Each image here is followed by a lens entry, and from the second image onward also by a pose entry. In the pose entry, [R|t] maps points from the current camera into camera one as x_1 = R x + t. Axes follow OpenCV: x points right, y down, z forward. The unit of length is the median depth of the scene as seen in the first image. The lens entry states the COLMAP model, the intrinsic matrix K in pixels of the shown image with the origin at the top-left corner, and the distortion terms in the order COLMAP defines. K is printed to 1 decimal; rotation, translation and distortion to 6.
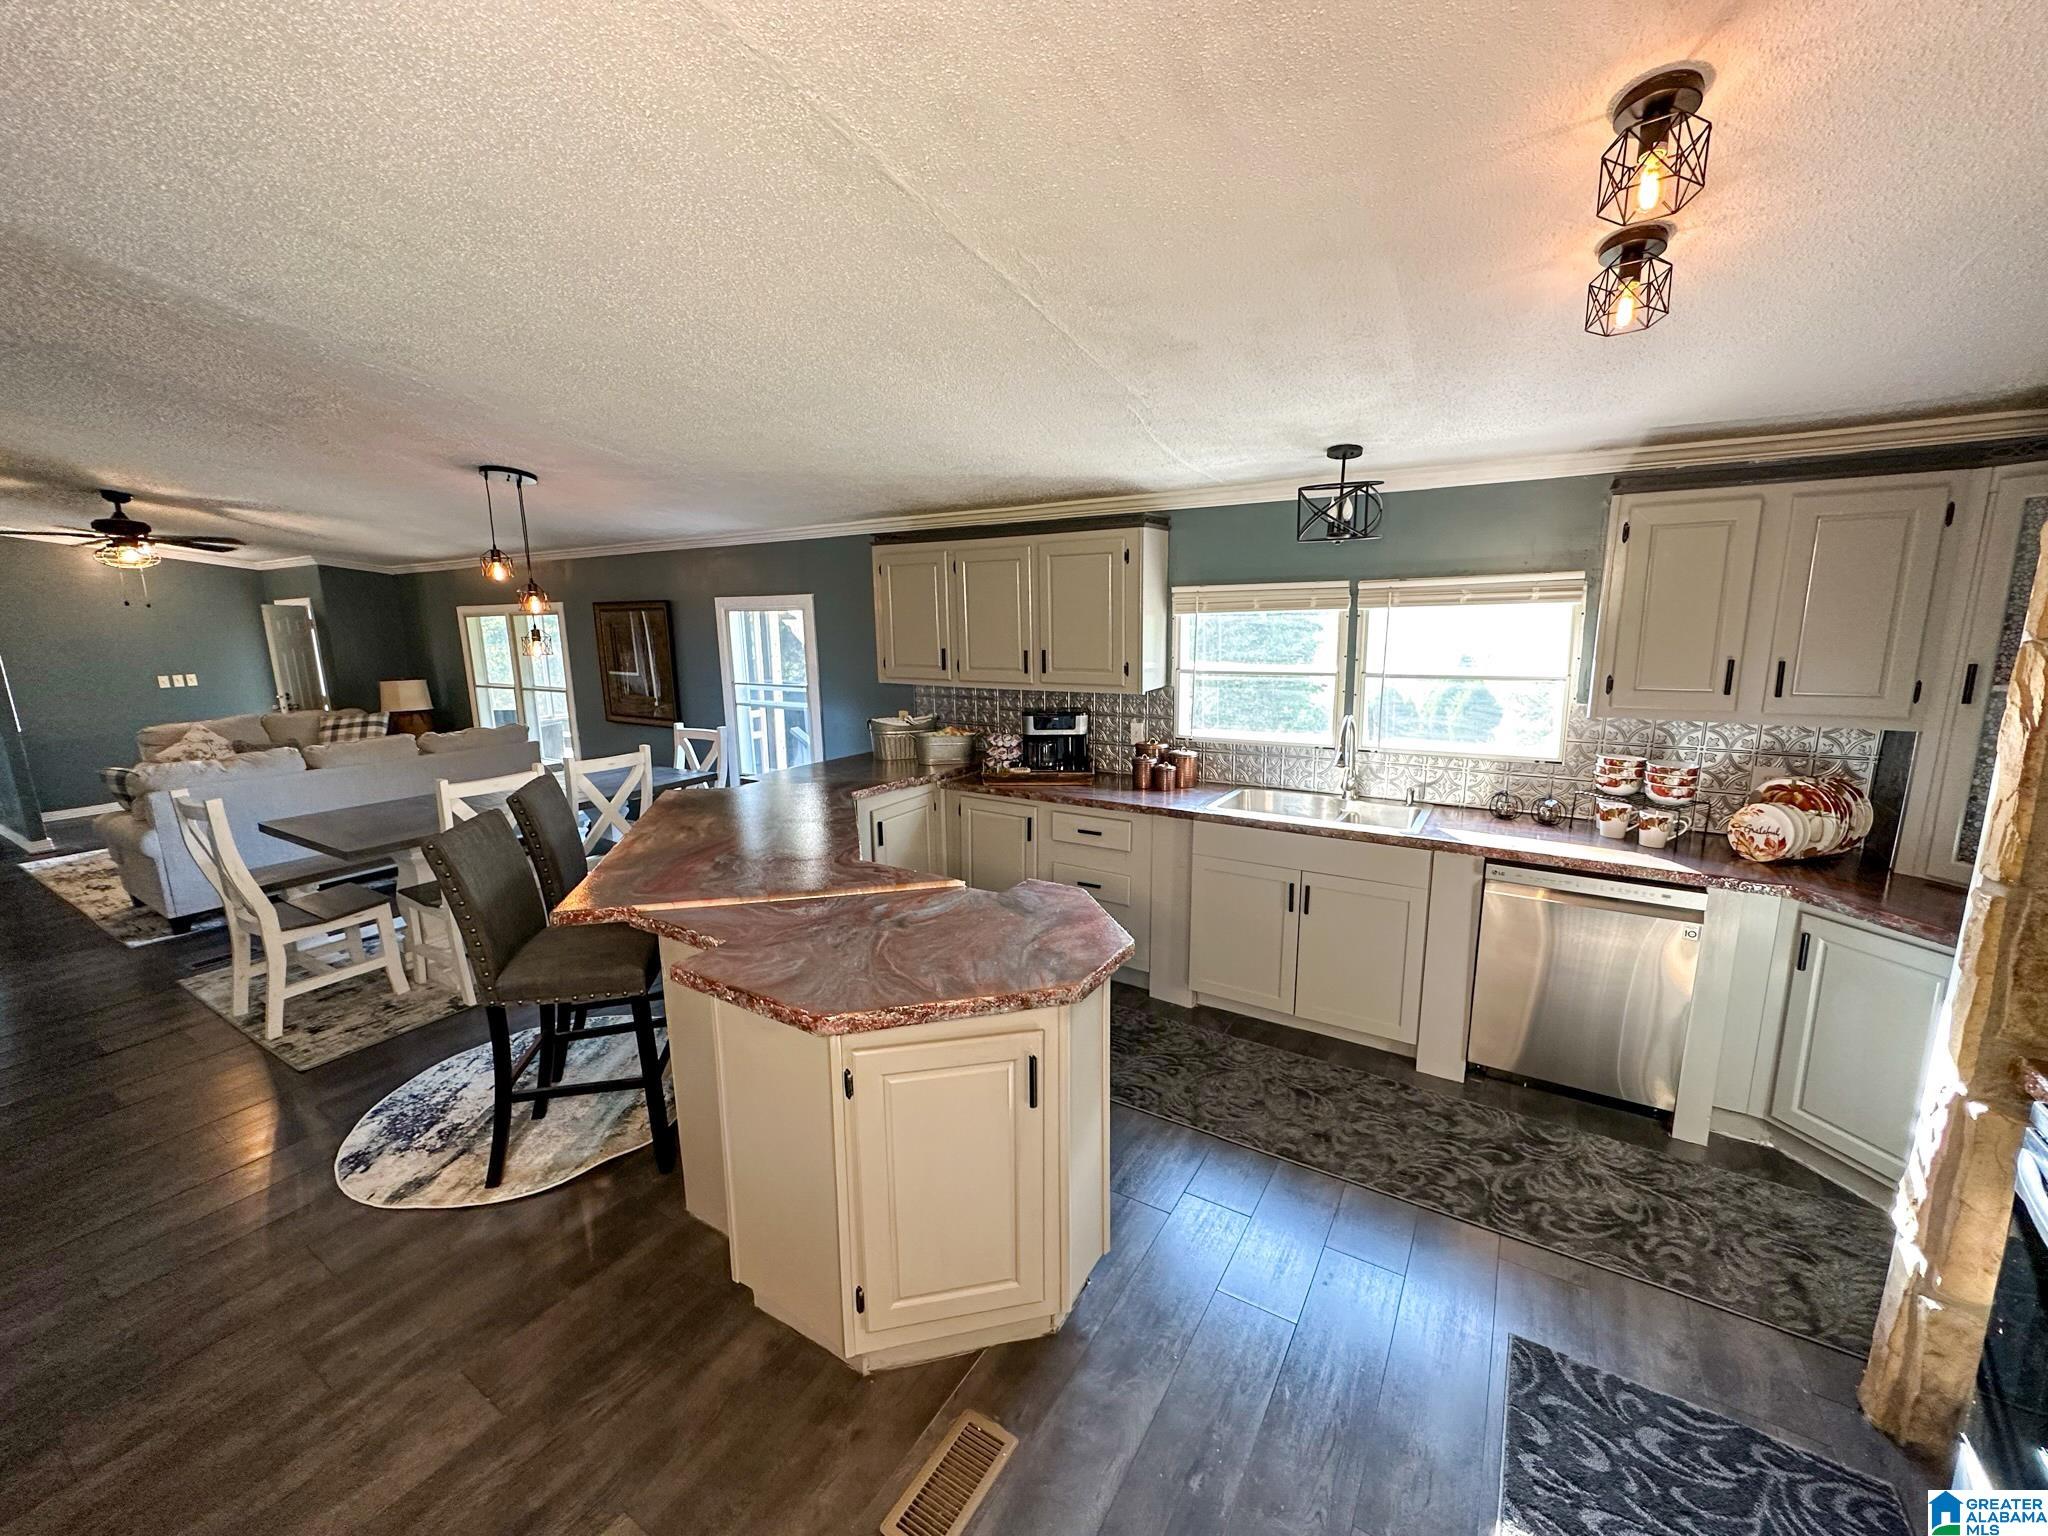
lens RADIAL K [[817.6, 0, 1020.6], [0, 817.6, 765.5], [0, 0, 1]] dist [-0.000622, -0.000293]
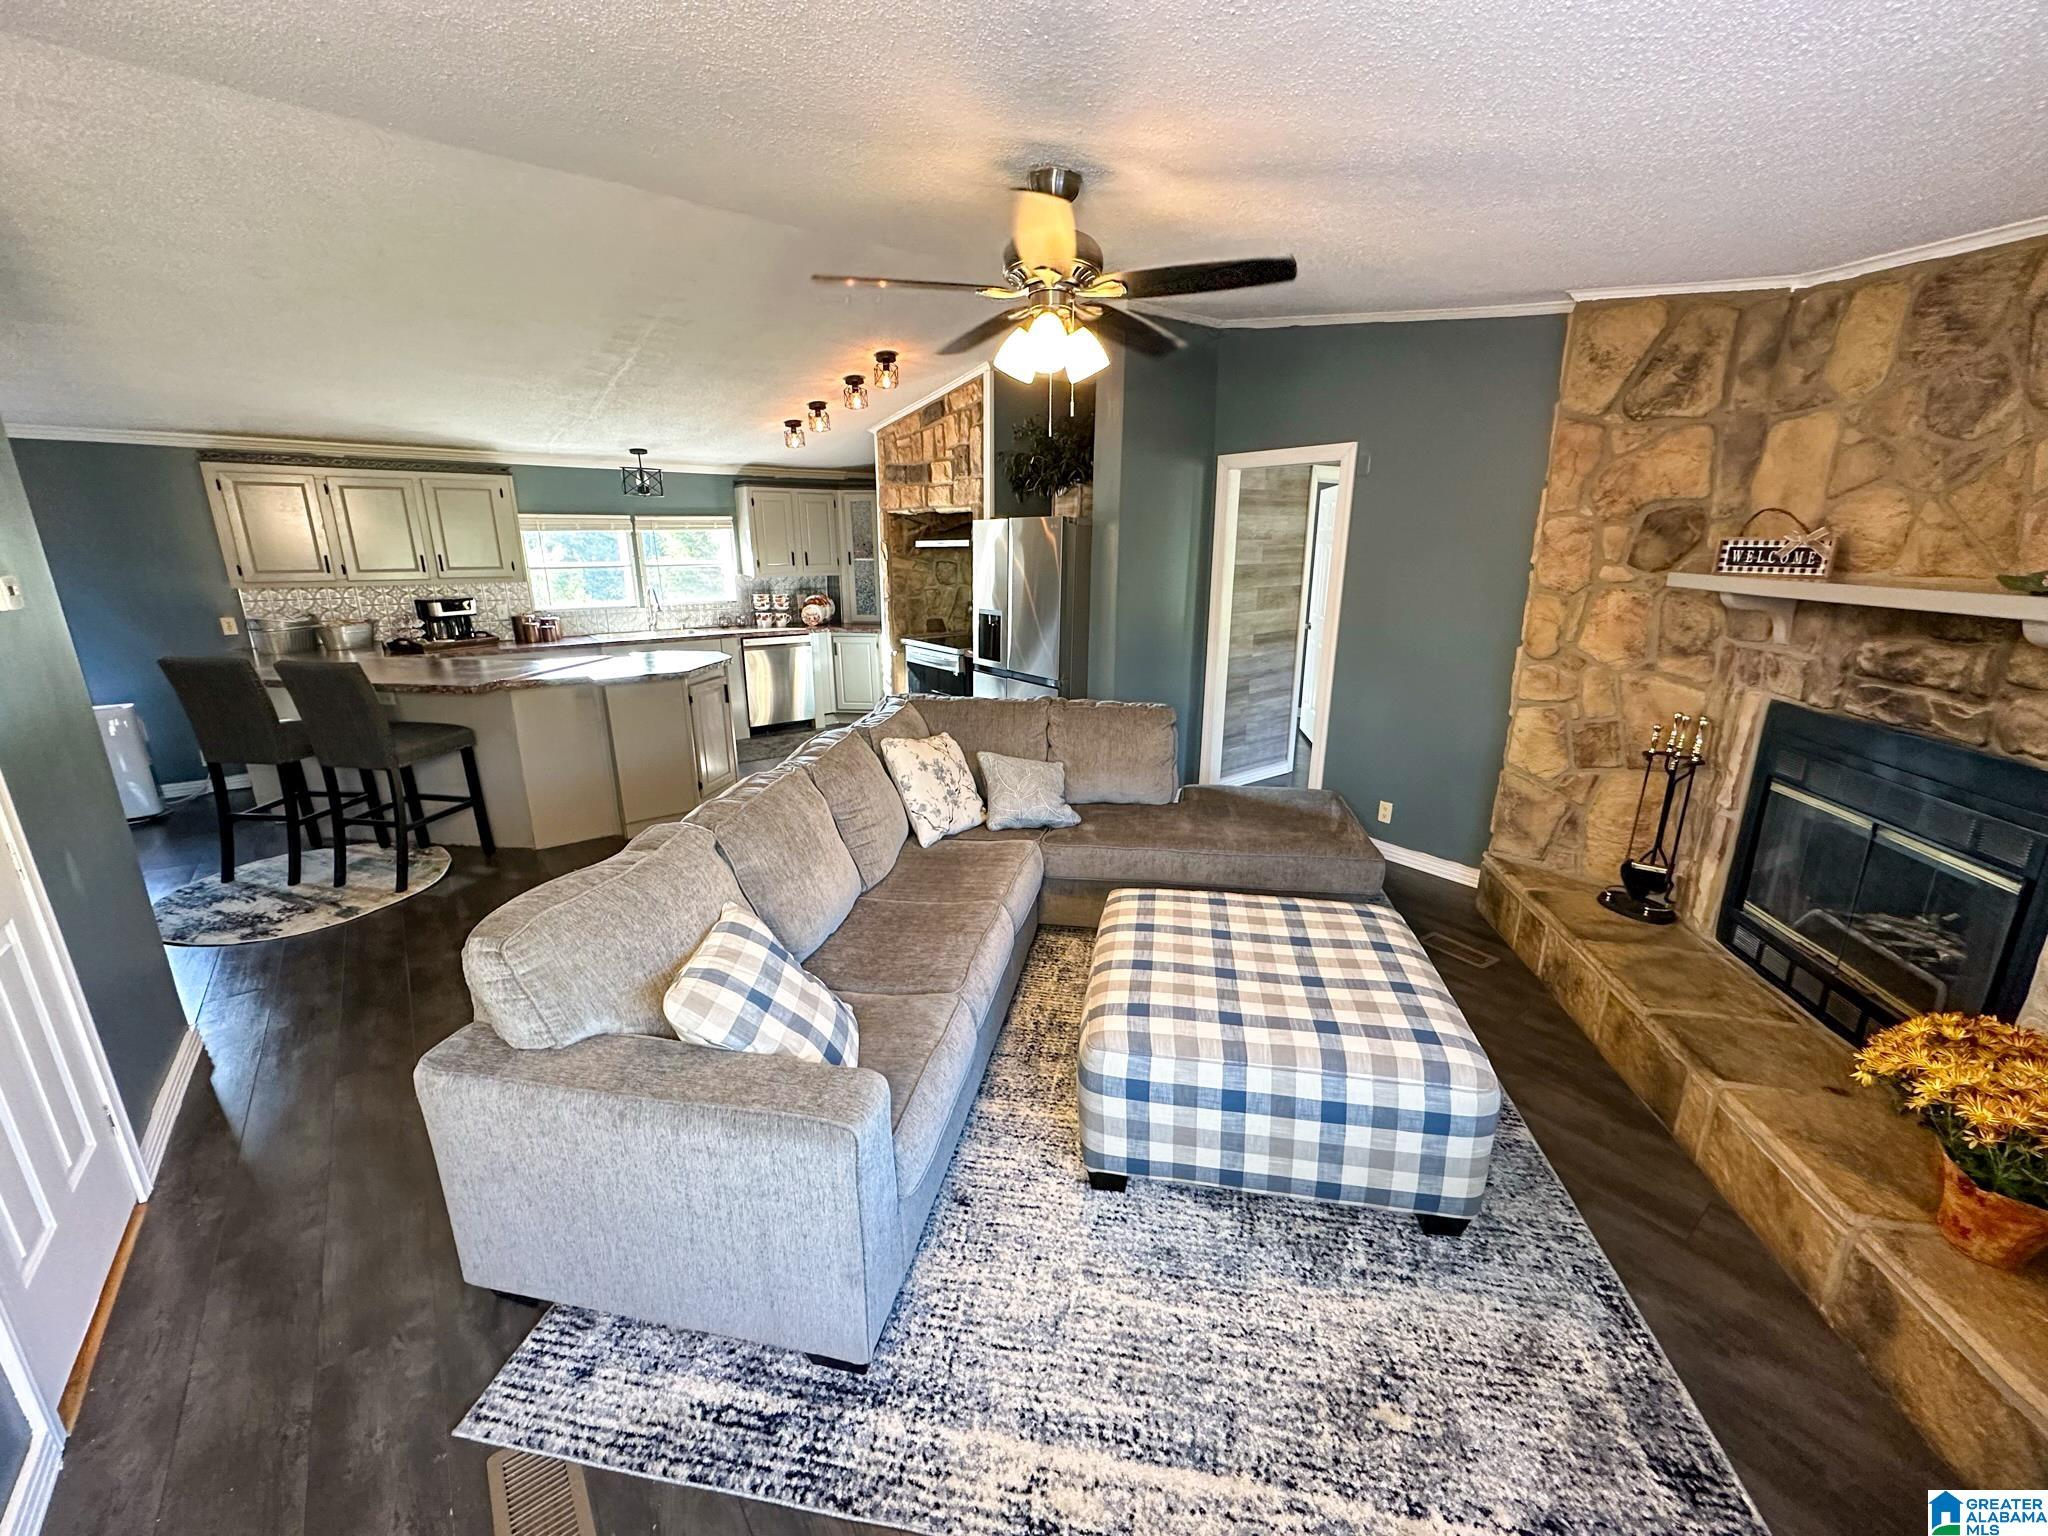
lens RADIAL K [[819.9, 0, 1022.2], [0, 819.9, 766.7], [0, 0, 1]] dist [-0.001694, 0.000578]
pose [[0.342179, -0.235188, 0.909725, -1.085642], [0.166530, 0.968022, 0.187622, 0.126277], [-0.924760, 0.087296, 0.370402, -0.471794]]
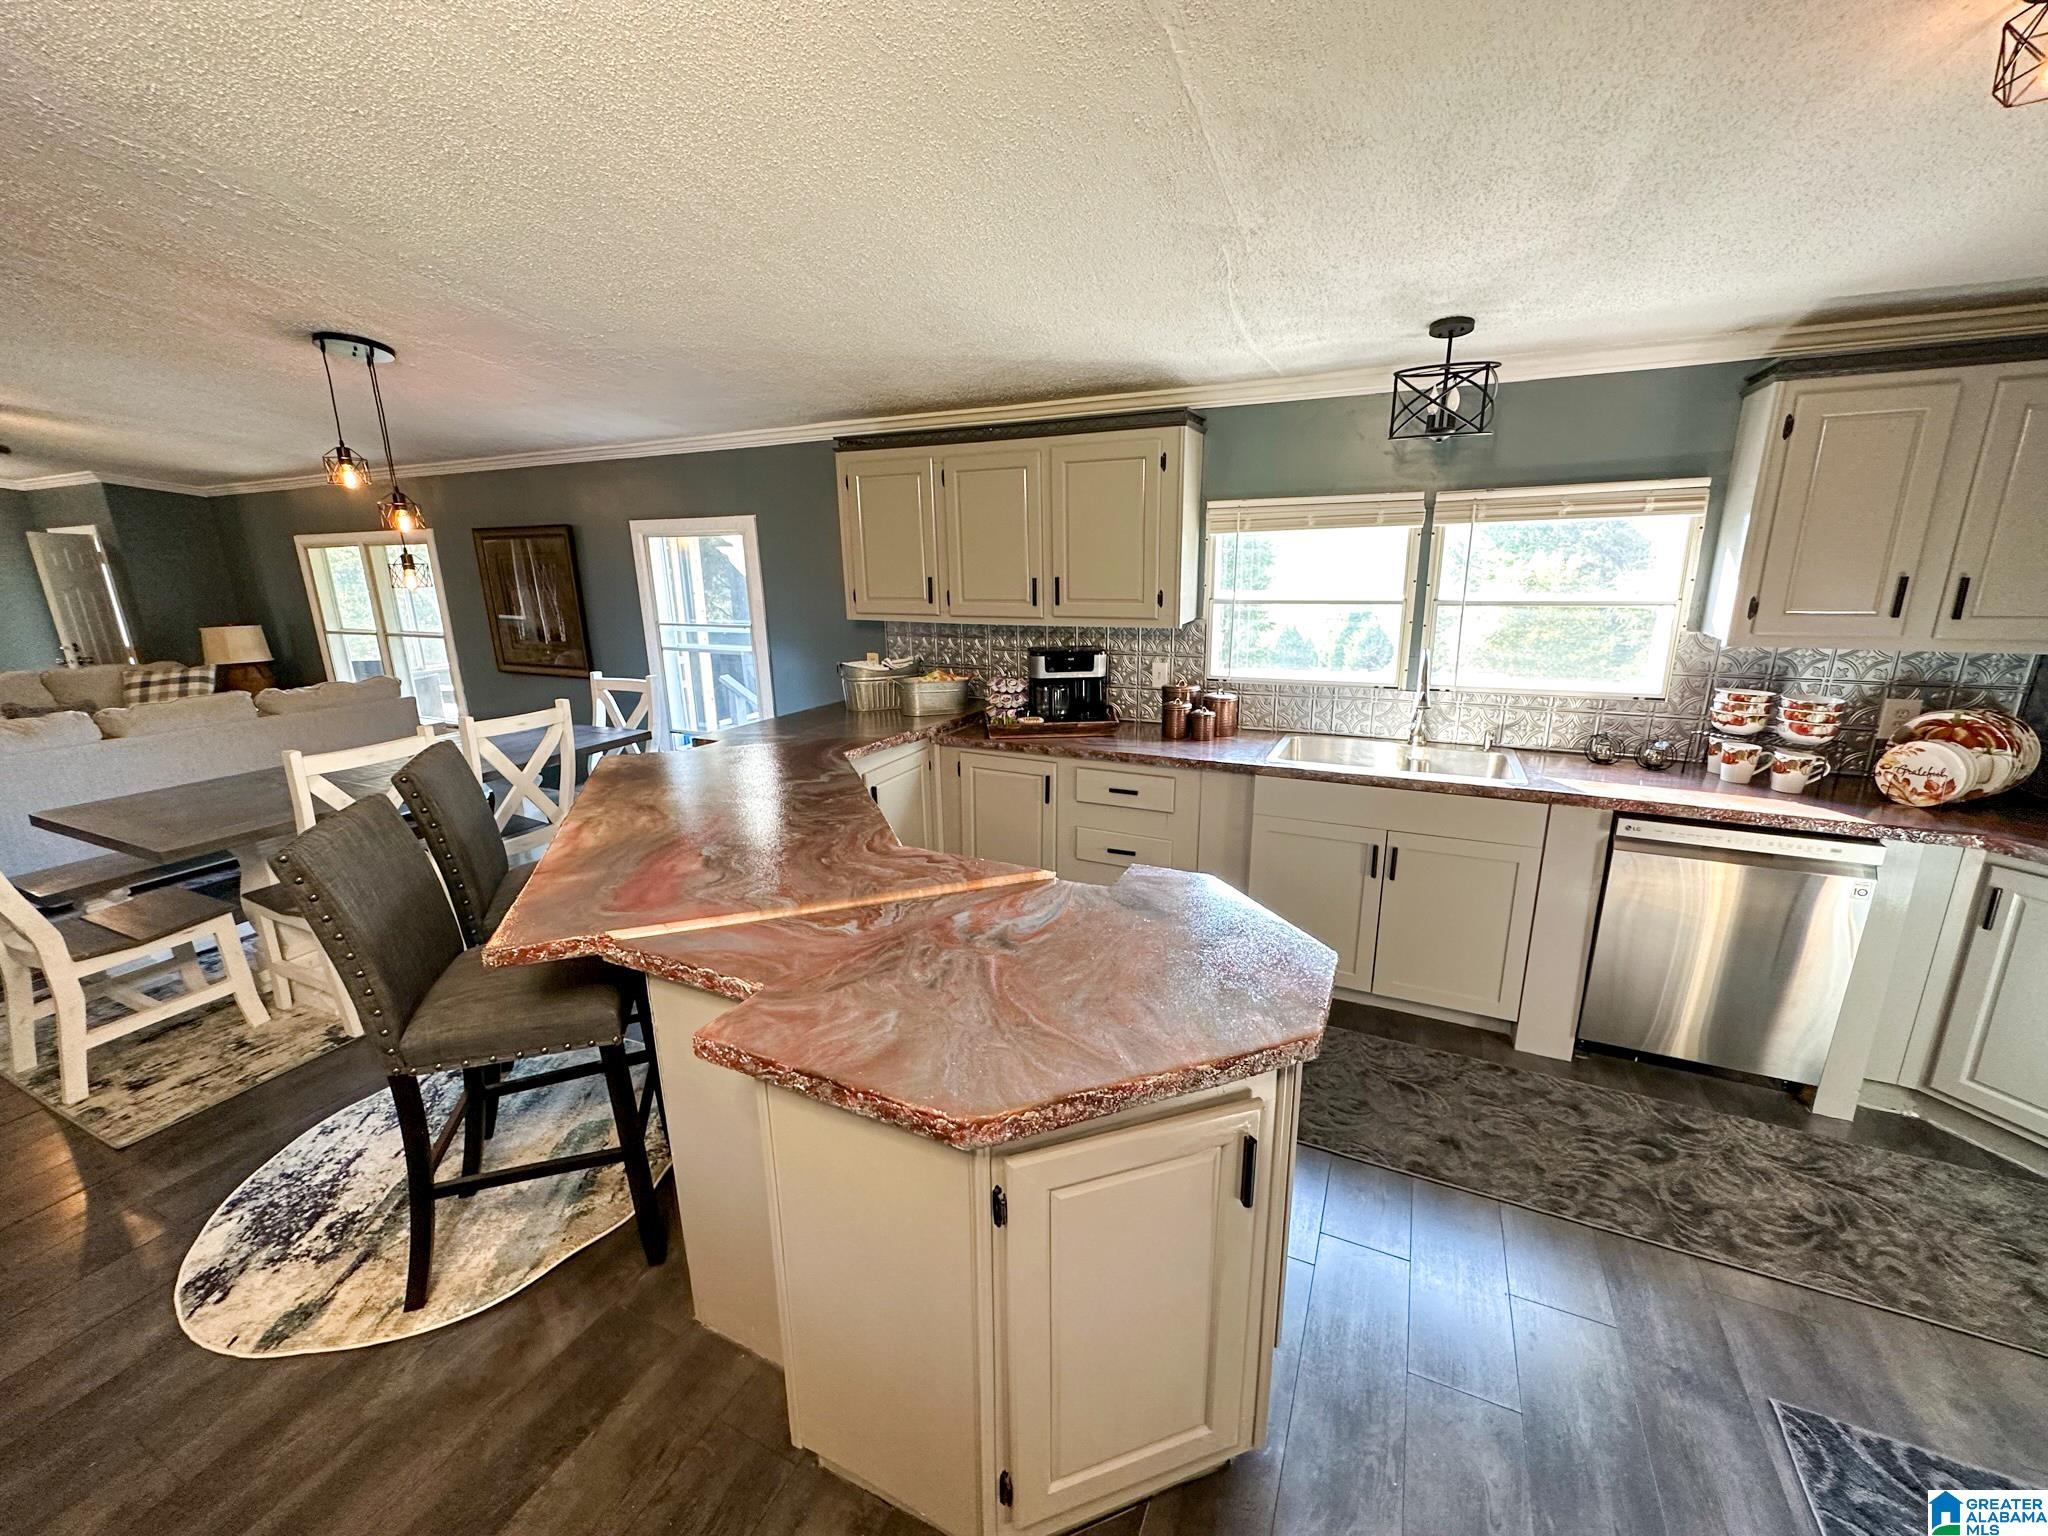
lens RADIAL K [[819.9, 0, 1022.2], [0, 819.9, 766.7], [0, 0, 1]] dist [-0.001694, 0.000578]
pose [[0.993435, -0.029136, 0.110628, -0.114789], [0.021467, 0.997324, 0.069892, -0.006396], [-0.112368, -0.067058, 0.991401, 0.162195]]
